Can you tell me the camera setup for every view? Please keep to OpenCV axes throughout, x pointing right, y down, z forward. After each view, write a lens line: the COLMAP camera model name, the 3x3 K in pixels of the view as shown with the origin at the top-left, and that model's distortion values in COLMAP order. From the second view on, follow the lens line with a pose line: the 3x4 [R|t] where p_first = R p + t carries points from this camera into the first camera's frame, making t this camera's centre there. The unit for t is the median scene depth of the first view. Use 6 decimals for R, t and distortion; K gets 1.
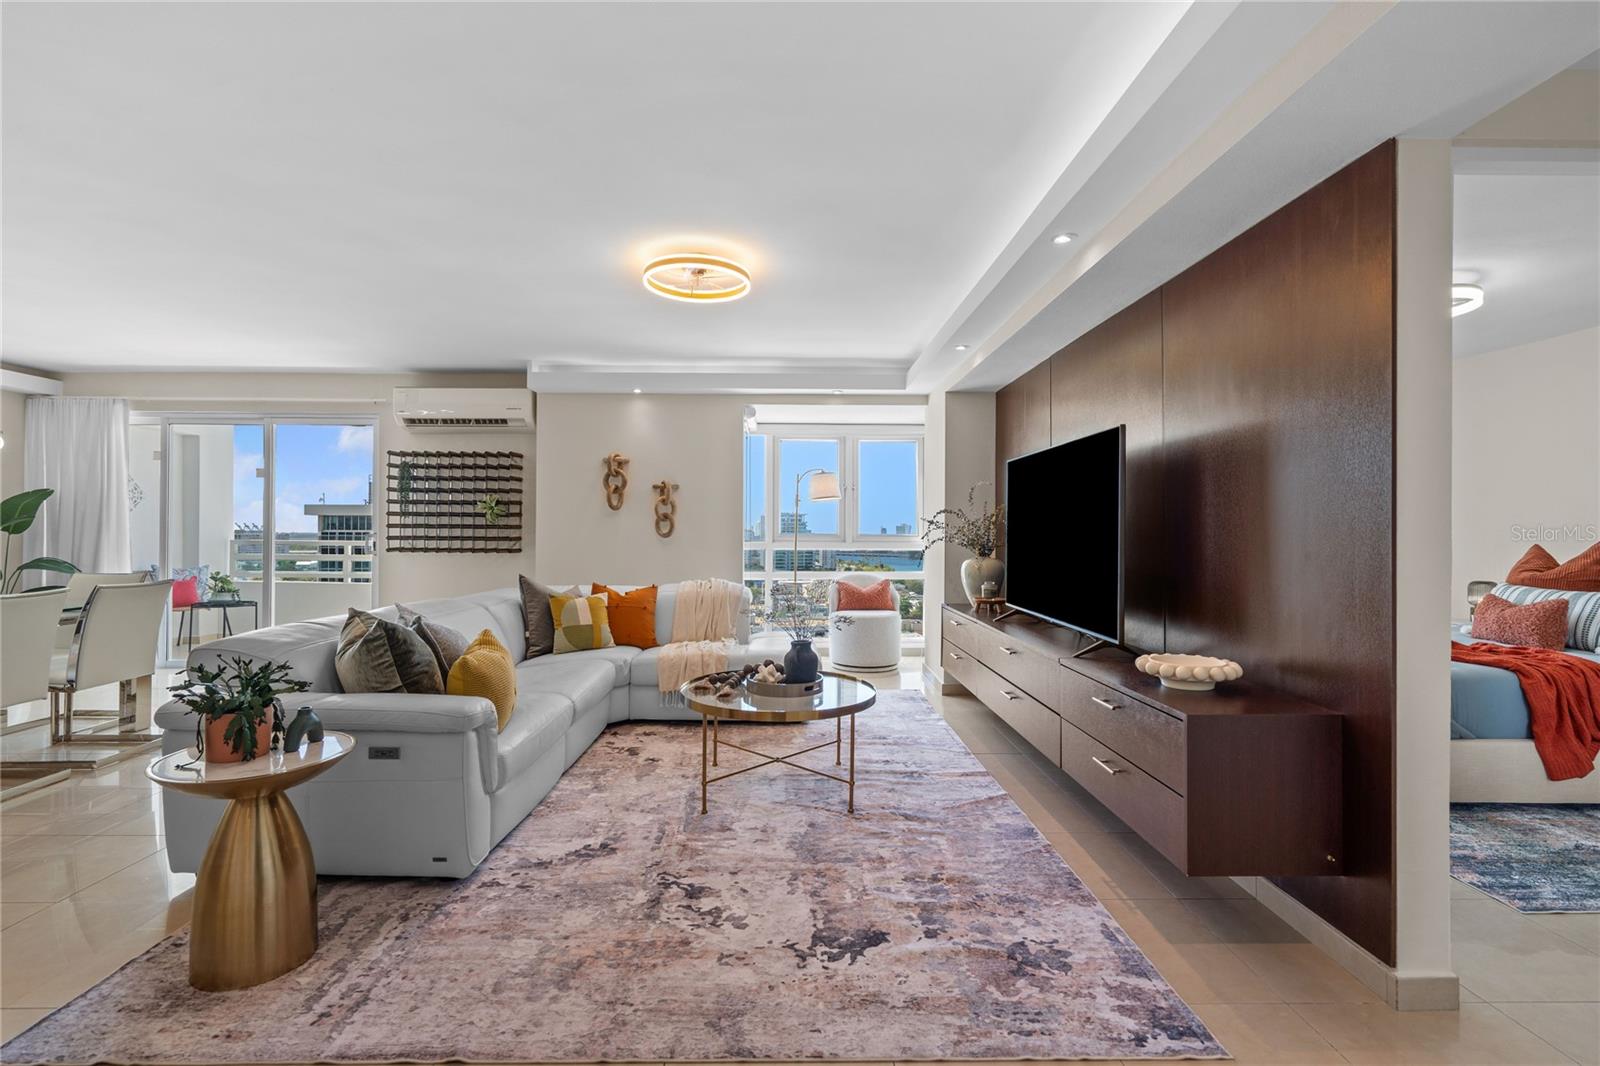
lens RADIAL K [[726.8, 0, 795.2], [0, 726.8, 531.7], [0, 0, 1]] dist [-0.001713, 0.000236]
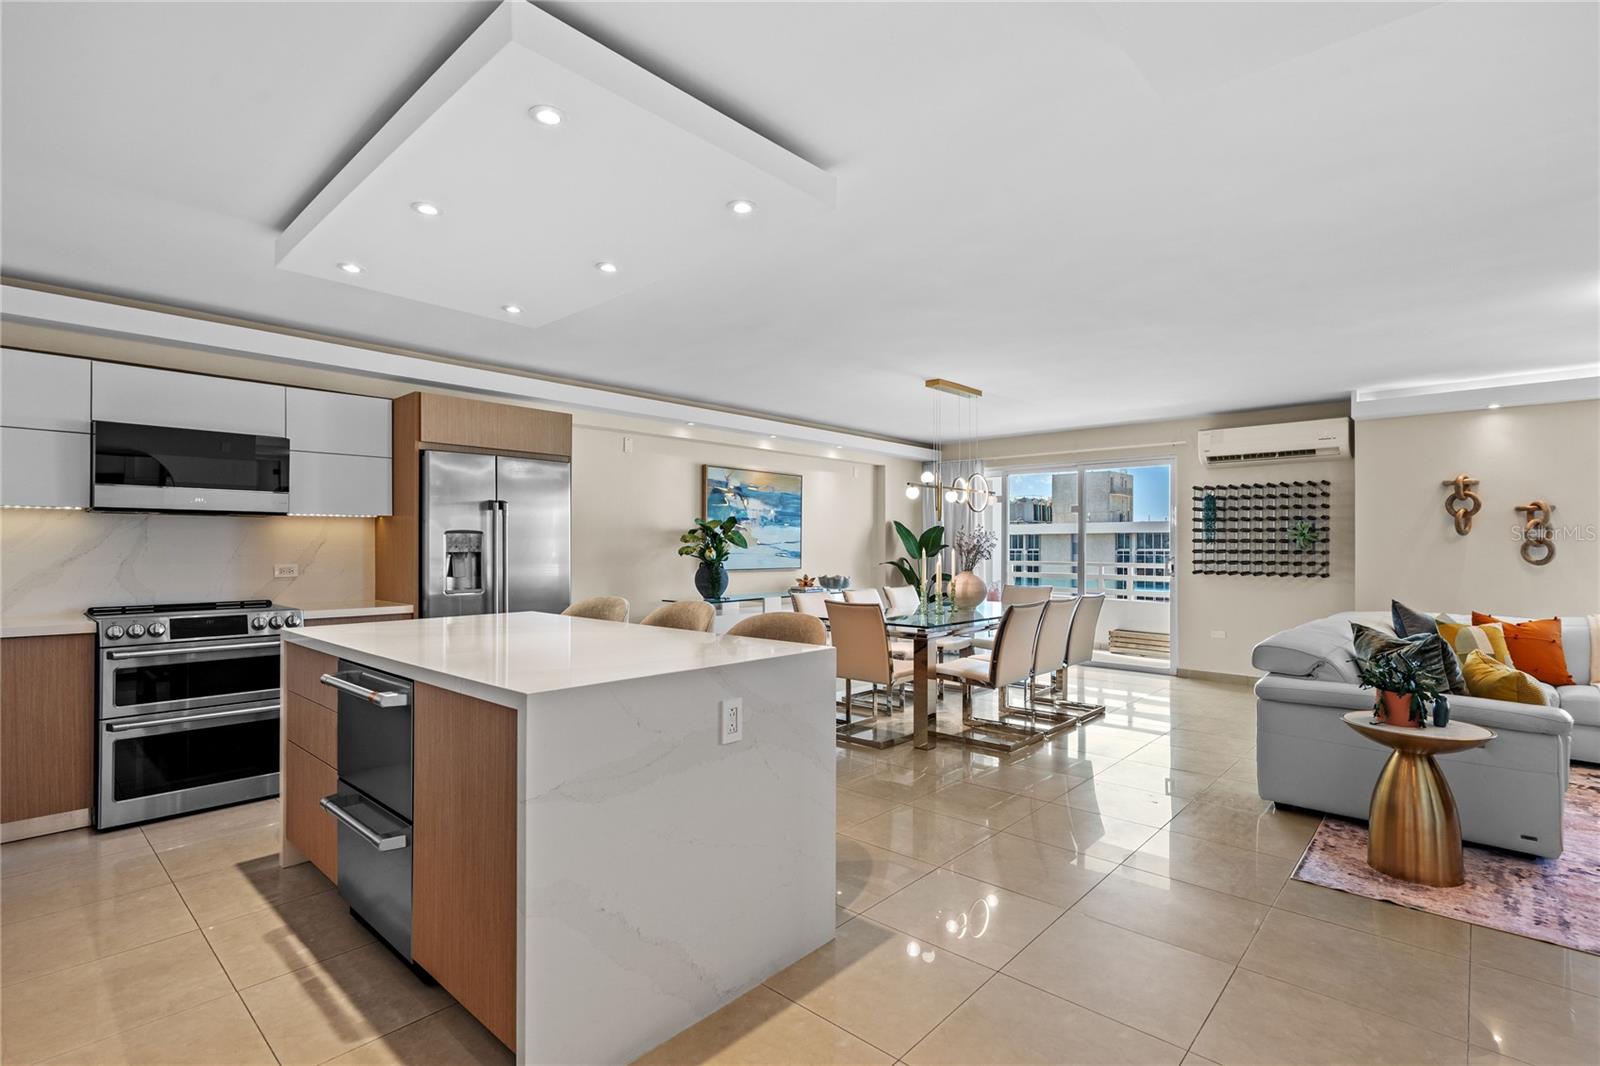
lens RADIAL K [[750.9, 0, 792.0], [0, 750.9, 542.7], [0, 0, 1]] dist [0.002162, 0.000421]
pose [[0.730336, -0.006380, -0.683058, -0.323632], [0.000022, 0.999957, -0.009317, -0.016408], [0.683088, 0.006790, 0.730304, -0.462740]]
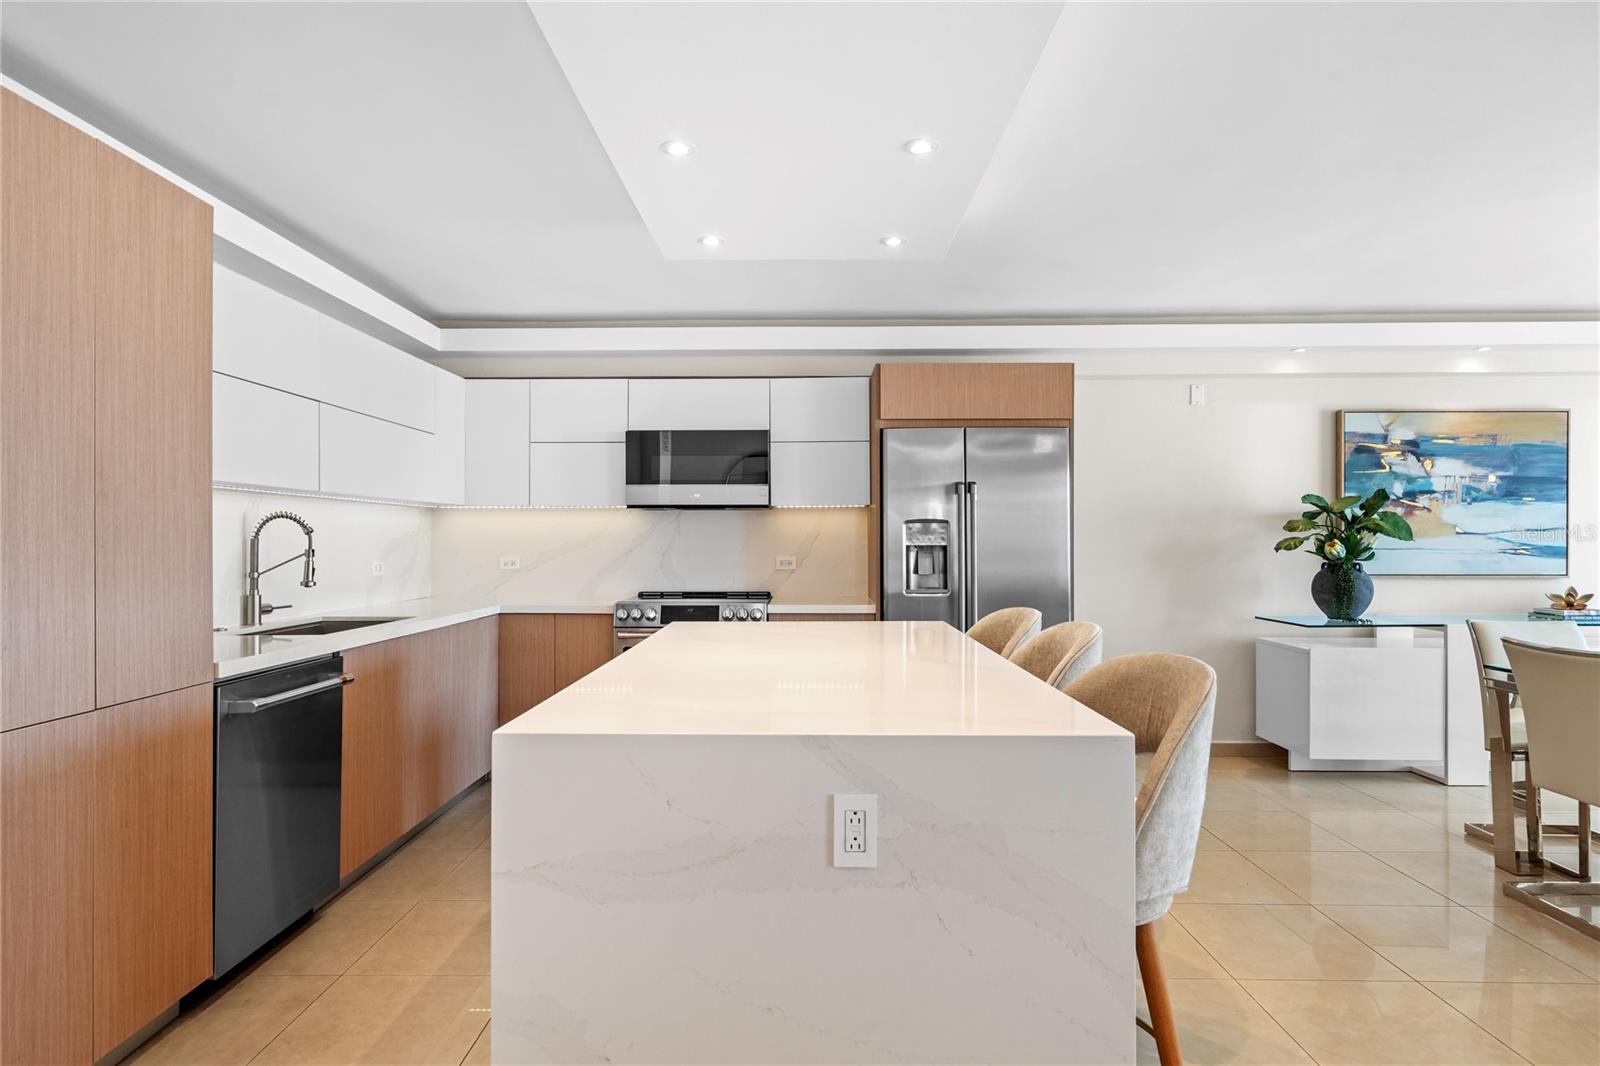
lens RADIAL K [[864.9, 0, 795.1], [0, 864.9, 536.2], [0, 0, 1]] dist [0.005789, 0.001360]
pose [[-0.019491, -0.006013, -0.999792, -0.353472], [-0.000999, 0.999982, -0.005995, -0.017349], [0.999810, 0.000882, -0.019497, -0.114934]]
